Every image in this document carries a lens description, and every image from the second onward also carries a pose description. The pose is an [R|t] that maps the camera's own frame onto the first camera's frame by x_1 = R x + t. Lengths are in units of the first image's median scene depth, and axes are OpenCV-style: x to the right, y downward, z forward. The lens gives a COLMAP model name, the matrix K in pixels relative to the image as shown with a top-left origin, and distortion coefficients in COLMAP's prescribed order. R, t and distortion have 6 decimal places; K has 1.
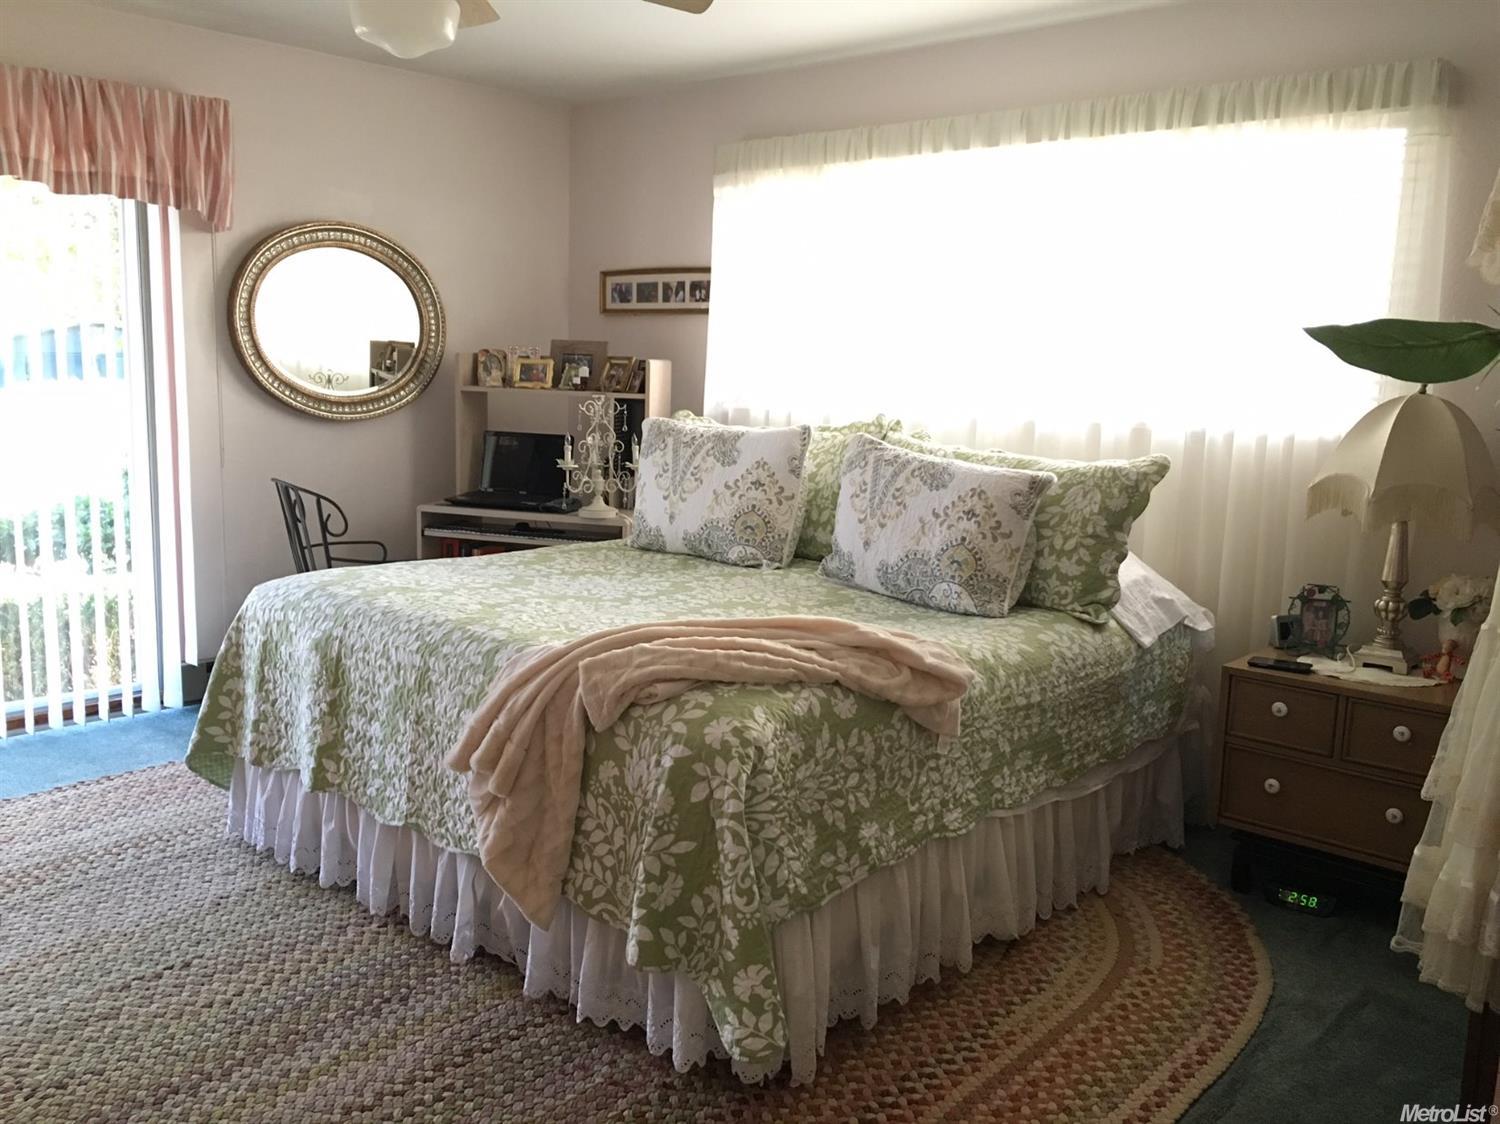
lens RADIAL K [[1279.9, 0, 750.0], [0, 1279.9, 562.0], [0, 0, 1]] dist [0.092442, -0.139725]
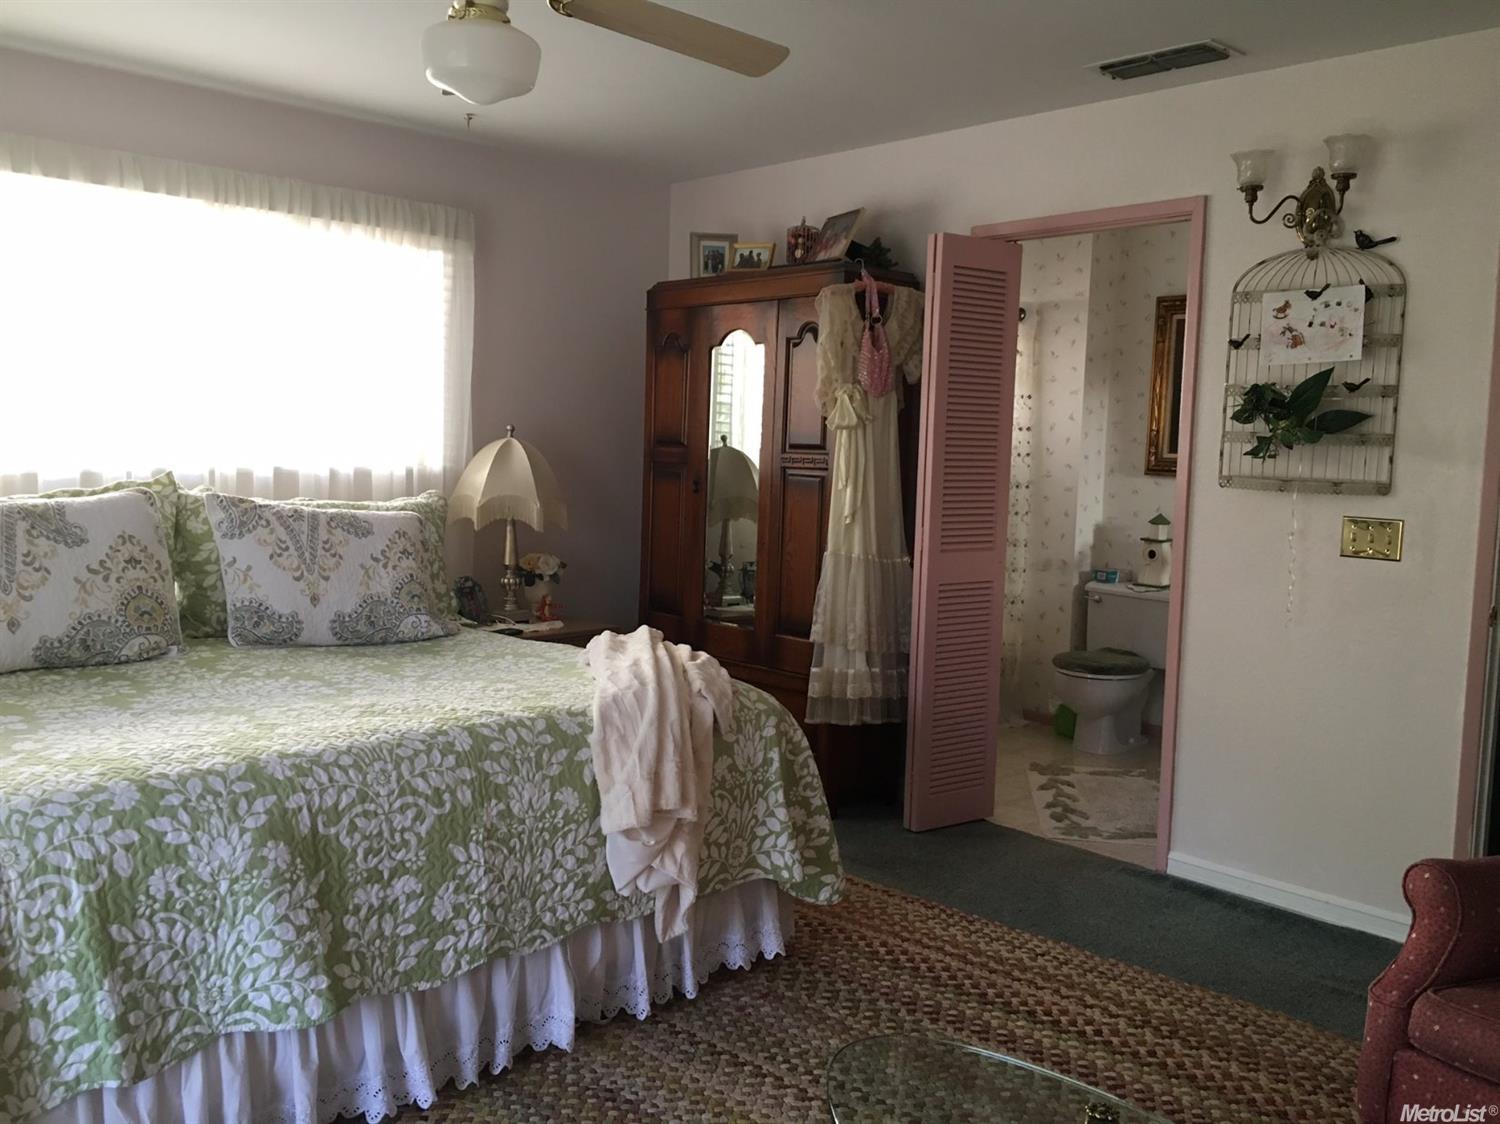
lens RADIAL K [[1279.9, 0, 750.0], [0, 1279.9, 562.0], [0, 0, 1]] dist [0.092442, -0.139725]
pose [[0.058015, -0.124944, 0.990466, -0.936643], [0.134890, 0.984020, 0.116230, -0.120872], [-0.989161, 0.126860, 0.073942, 0.616449]]
